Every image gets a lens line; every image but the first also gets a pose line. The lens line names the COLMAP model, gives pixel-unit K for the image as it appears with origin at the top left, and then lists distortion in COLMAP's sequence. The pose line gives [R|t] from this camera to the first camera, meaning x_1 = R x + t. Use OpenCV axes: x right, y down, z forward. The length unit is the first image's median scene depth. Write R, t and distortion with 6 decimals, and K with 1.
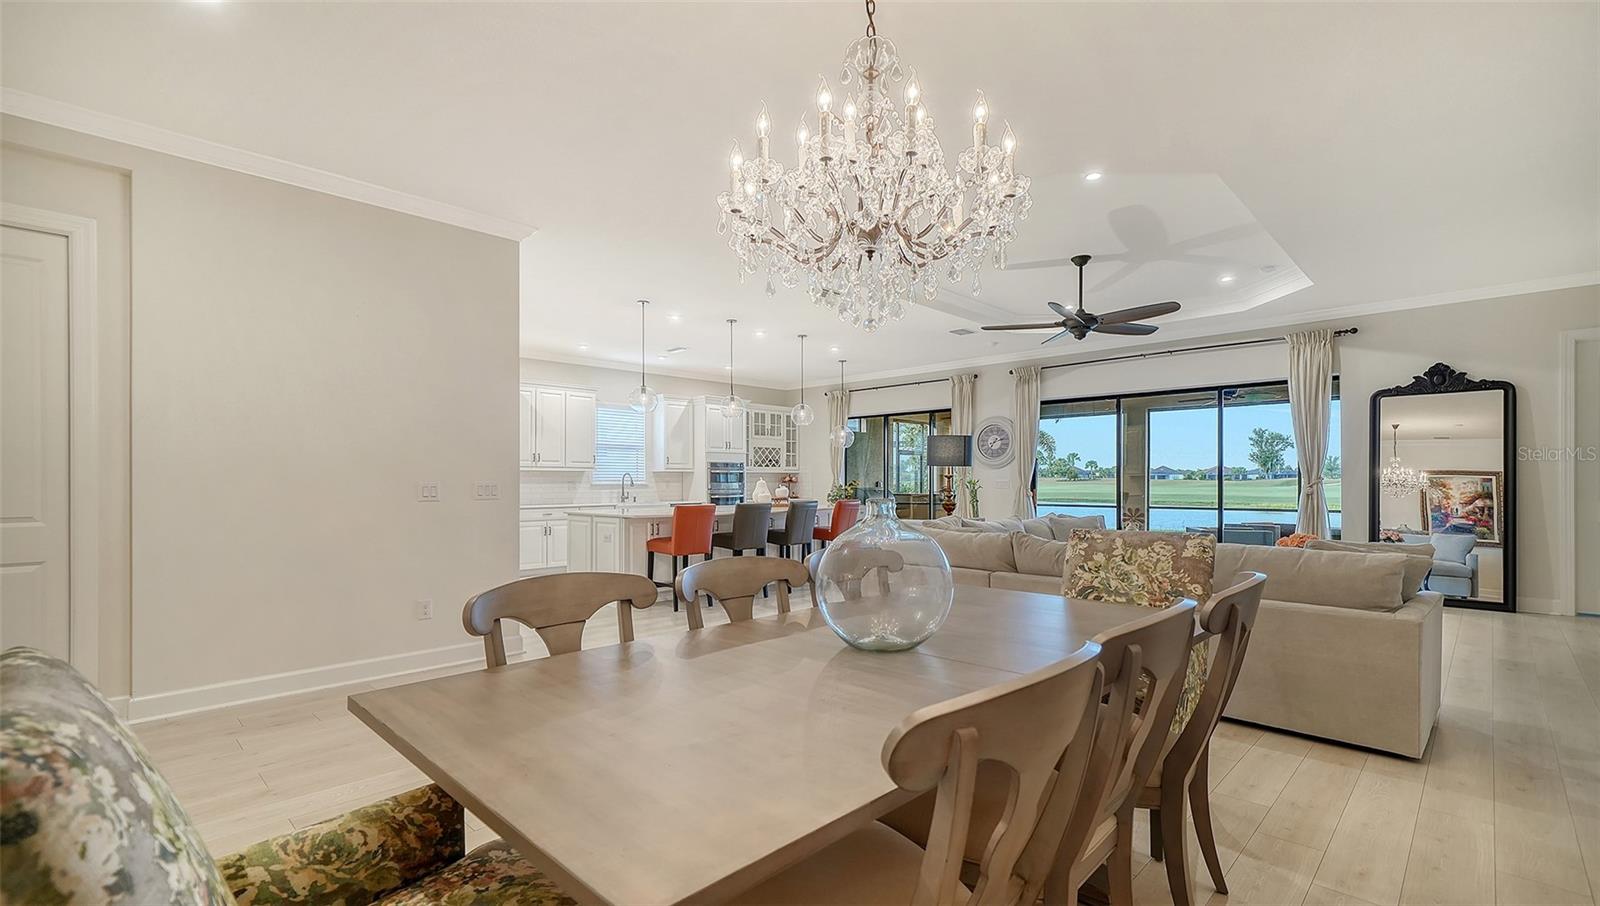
lens RADIAL K [[684.8, 0, 775.3], [0, 684.8, 460.8], [0, 0, 1]] dist [0.015850, -0.000072]
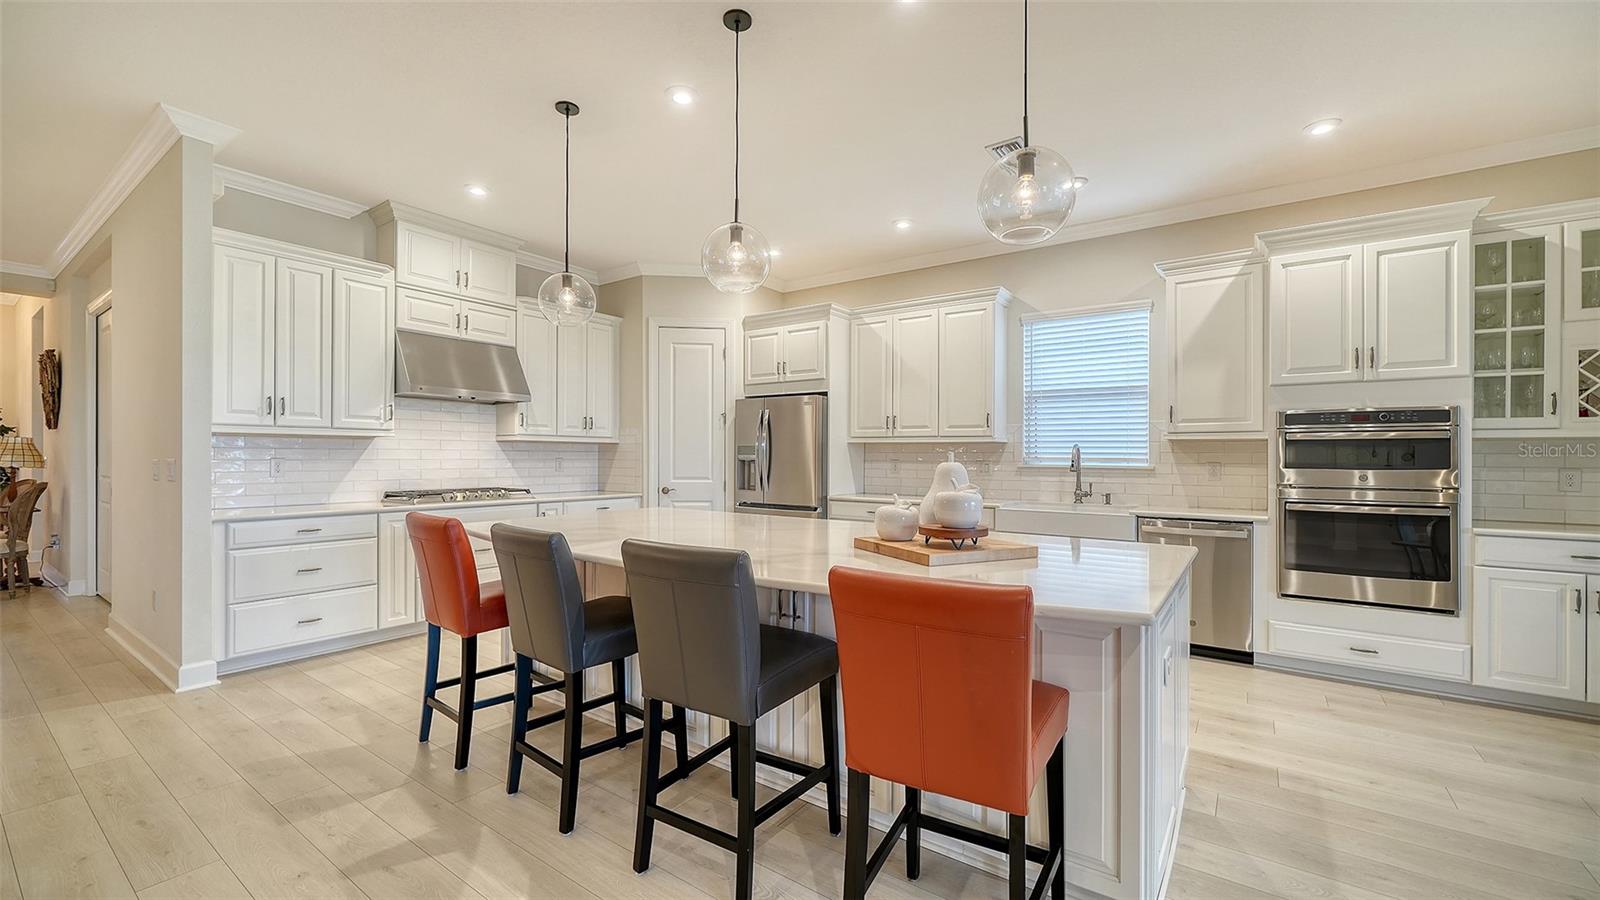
lens RADIAL K [[638.2, 0, 791.4], [0, 638.2, 461.3], [0, 0, 1]] dist [-0.000180, -0.000209]
pose [[0.178393, 0.012440, -0.983881, 0.195645], [0.022631, 0.999604, 0.016742, 0.016783], [0.983699, -0.025253, 0.178041, 0.679194]]
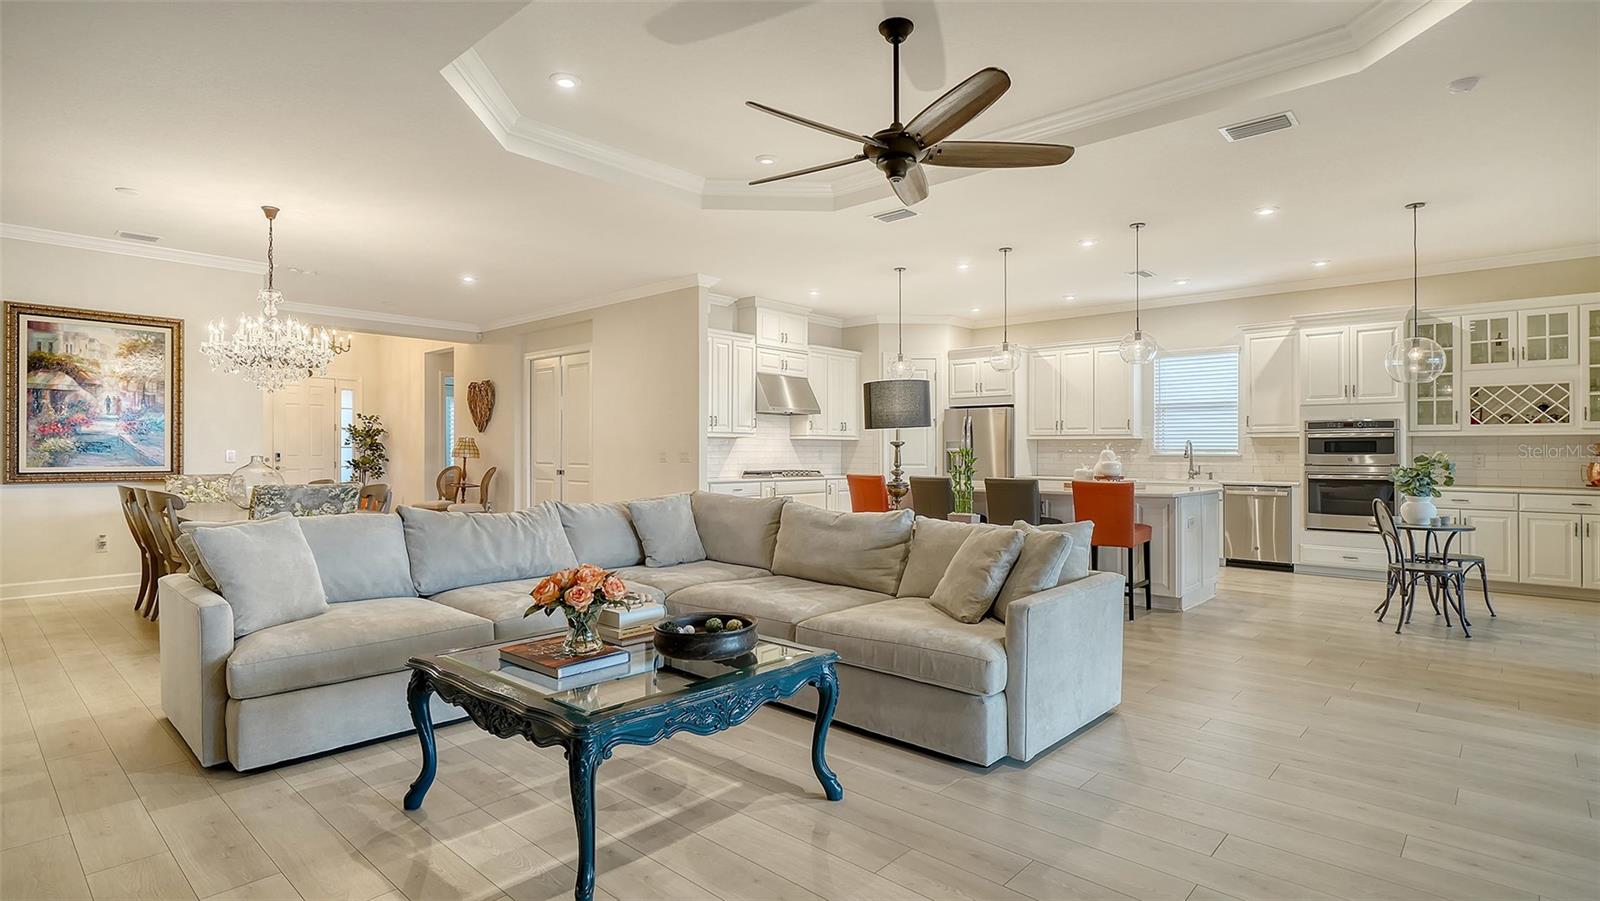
lens RADIAL K [[761.3, 0, 800.0], [0, 761.3, 450.5], [0, 0, 1]] dist [-0.001890, 0.000021]
pose [[0.057411, 0.002952, -0.998346, 0.573175], [0.026404, 0.999641, 0.004474, 0.013462], [0.998001, -0.026617, 0.057312, 0.496809]]
